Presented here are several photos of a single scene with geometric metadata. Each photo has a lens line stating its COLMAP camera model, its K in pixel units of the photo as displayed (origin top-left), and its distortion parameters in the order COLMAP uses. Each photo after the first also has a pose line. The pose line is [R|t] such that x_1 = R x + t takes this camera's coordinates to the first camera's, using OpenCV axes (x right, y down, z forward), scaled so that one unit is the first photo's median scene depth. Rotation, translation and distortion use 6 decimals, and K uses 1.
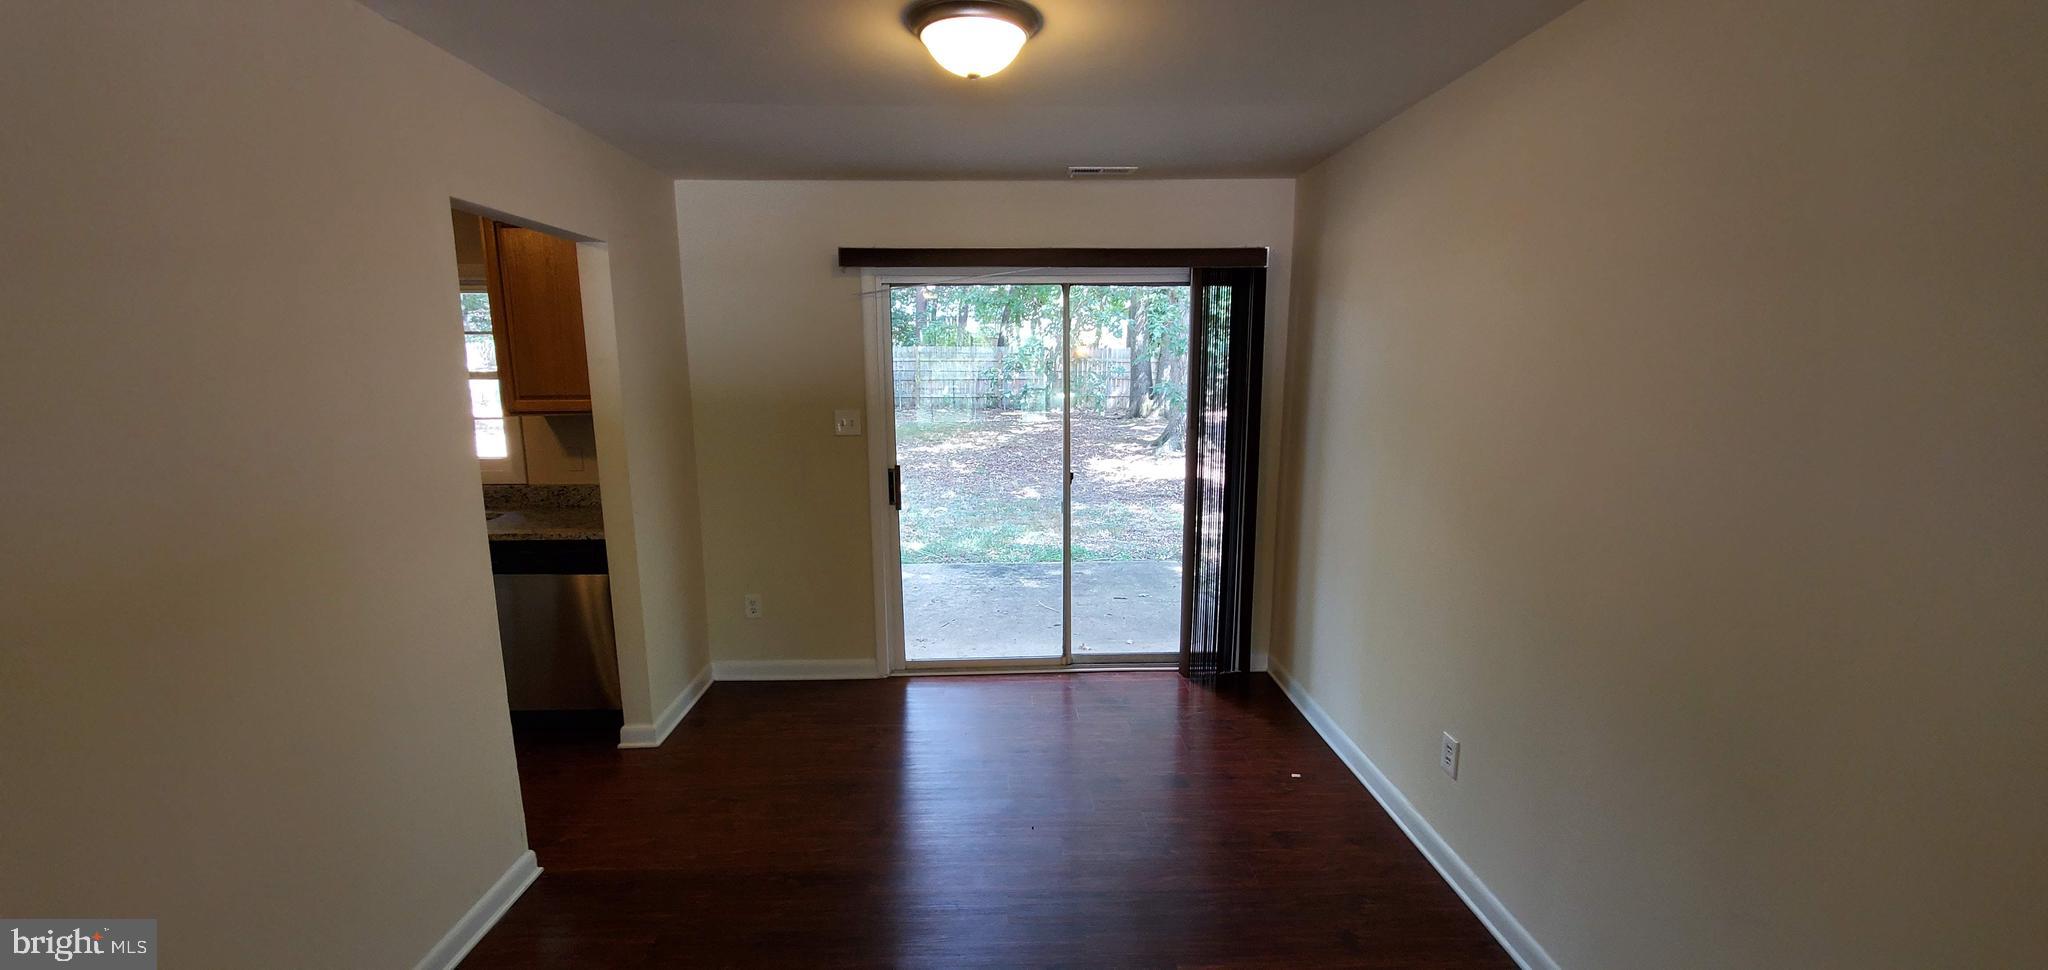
lens RADIAL K [[806.4, 0, 1035.8], [0, 806.4, 513.6], [0, 0, 1]] dist [-0.001222, -0.021156]
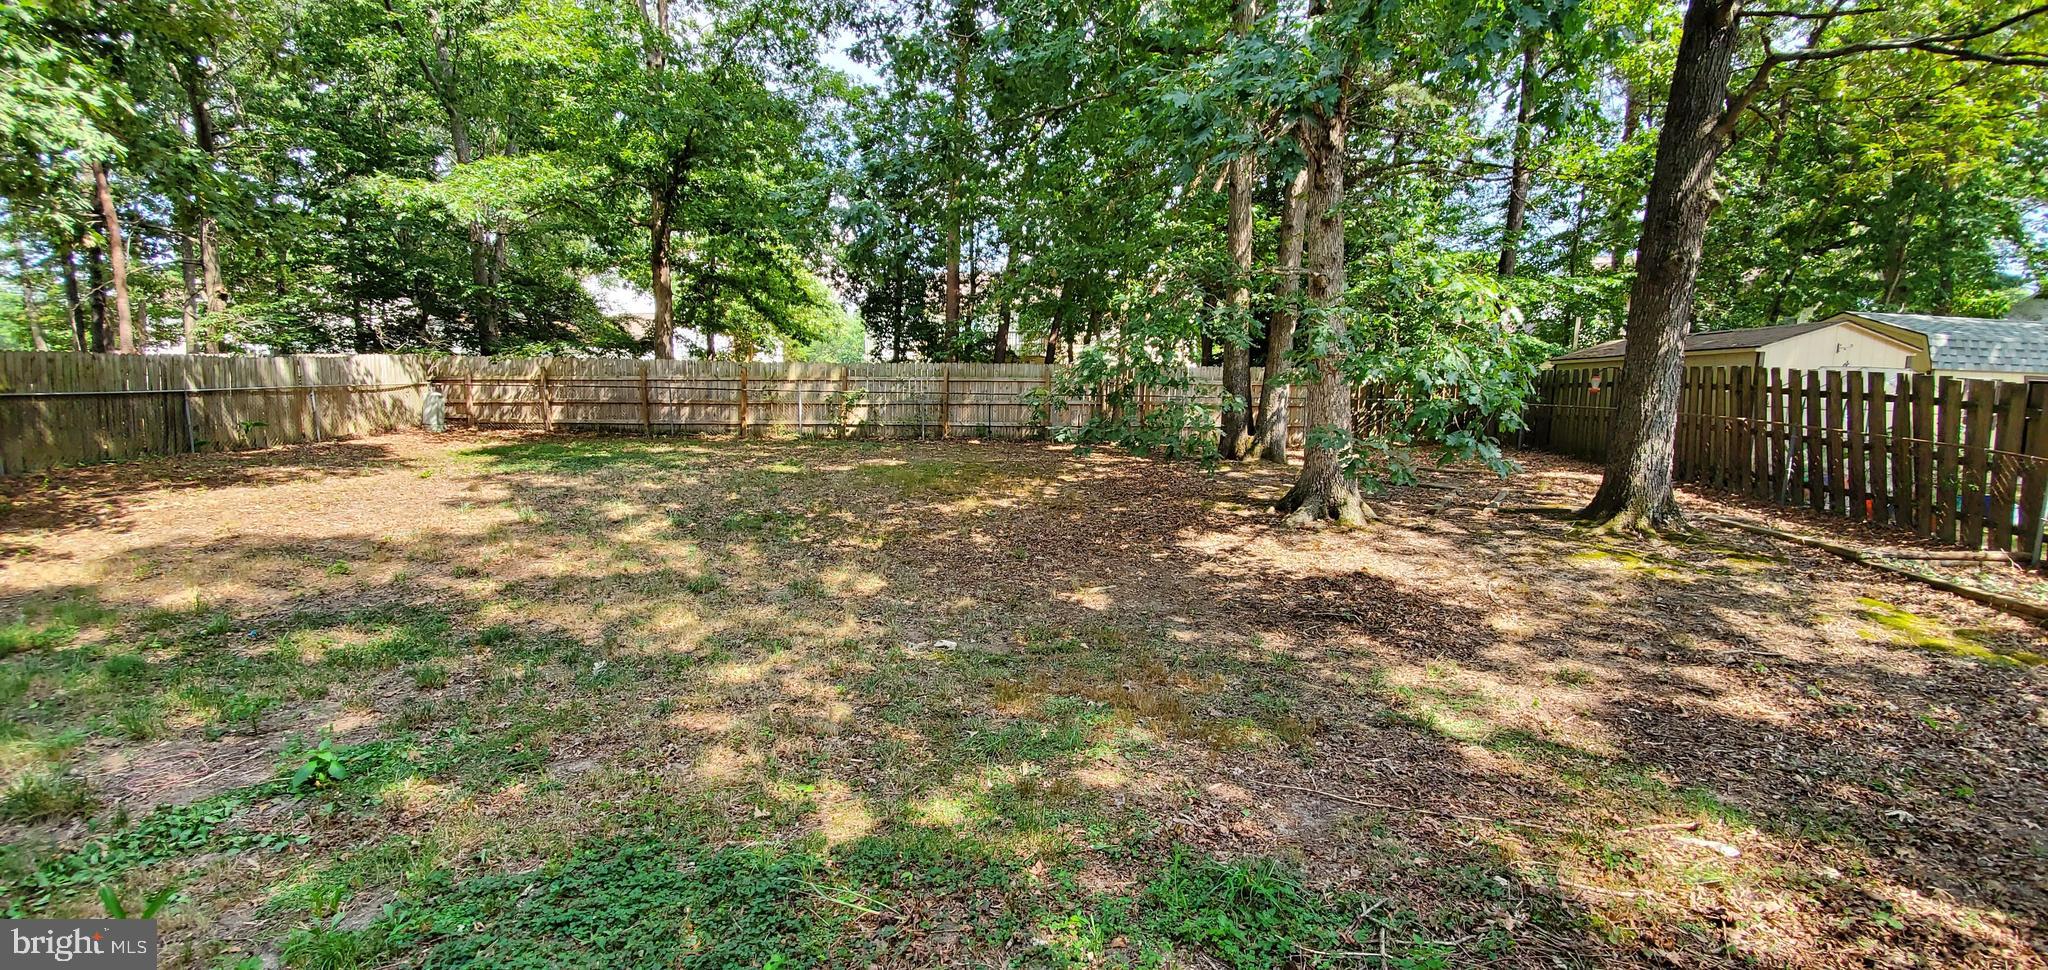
lens RADIAL K [[817.5, 0, 1024.9], [0, 817.5, 504.7], [0, 0, 1]] dist [0.024804, -0.022311]
pose [[0.997585, 0.017358, -0.067257, -0.059846], [-0.019939, 0.999083, -0.037893, -0.216684], [0.066538, 0.039142, 0.997016, 1.162049]]
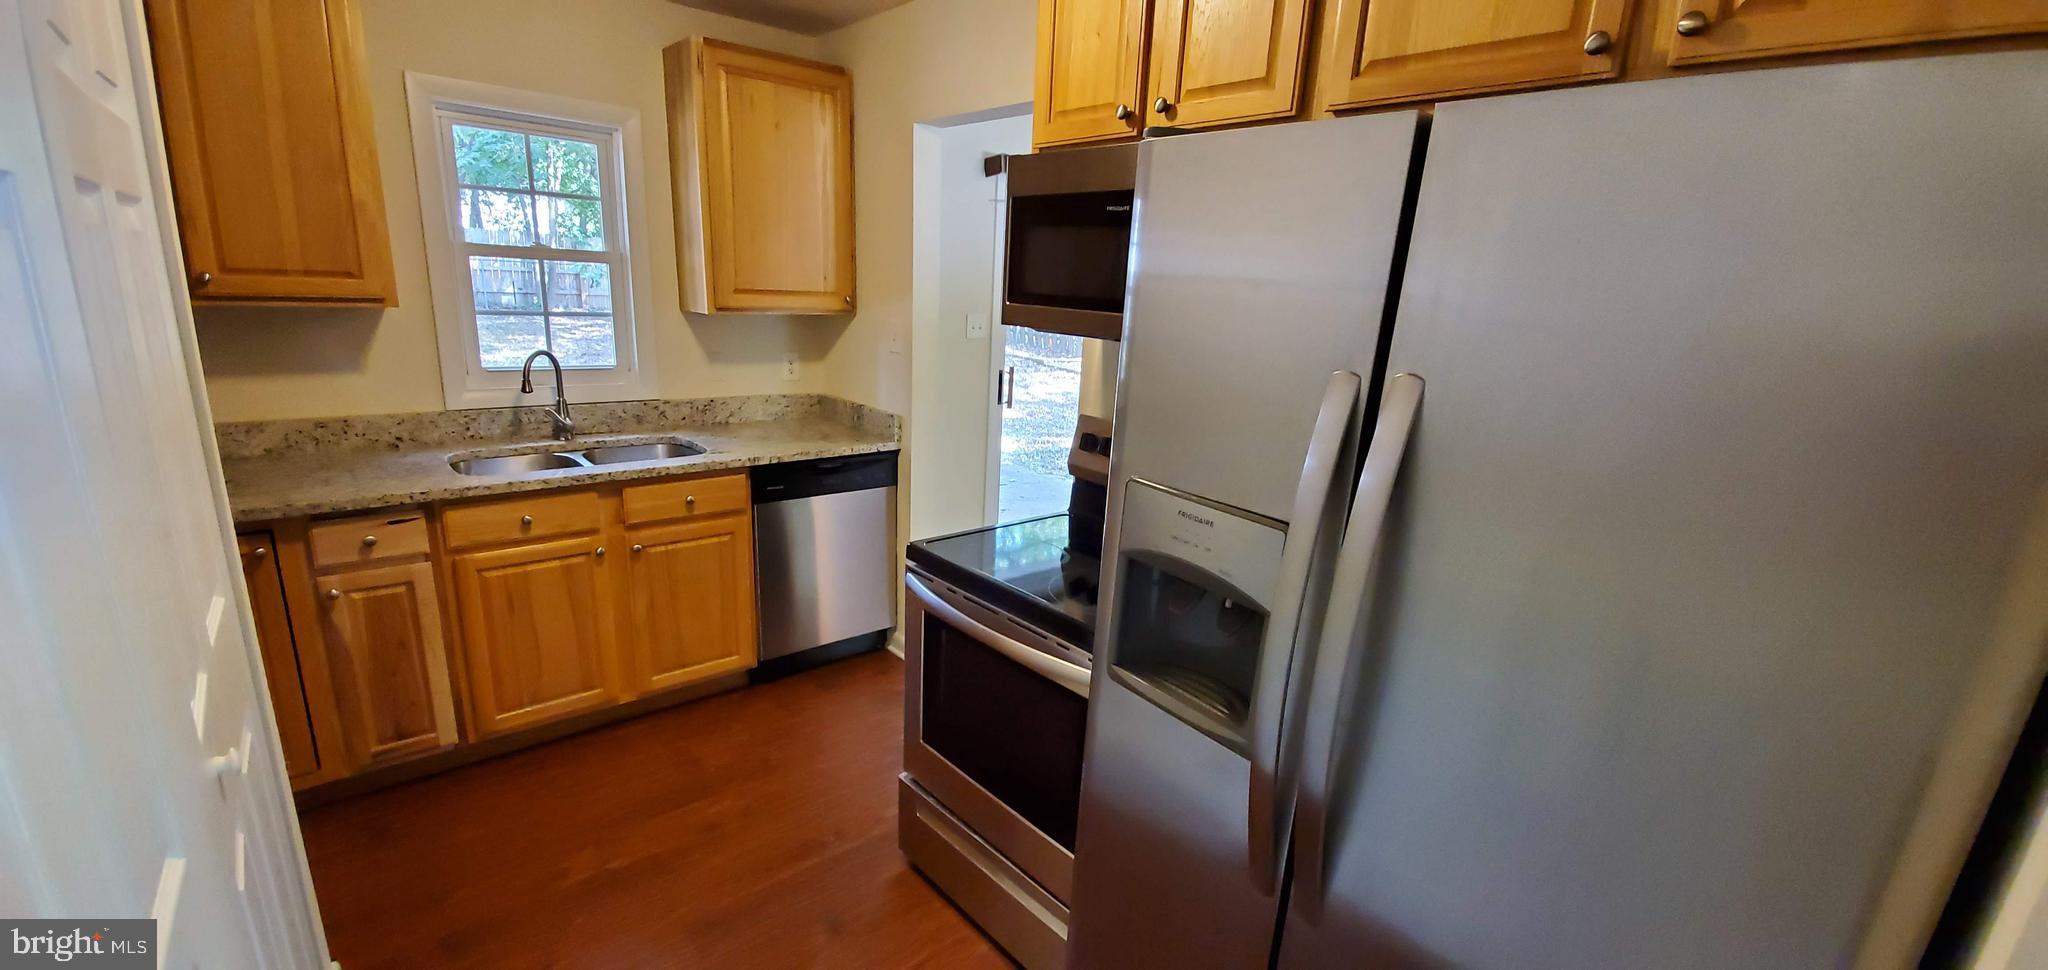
lens RADIAL K [[806.4, 0, 1035.8], [0, 806.4, 513.6], [0, 0, 1]] dist [-0.001222, -0.021156]
pose [[0.765020, -0.132325, 0.630266, -0.878561], [0.056104, 0.988636, 0.139466, -0.015225], [-0.641559, -0.071334, 0.763750, 0.132342]]
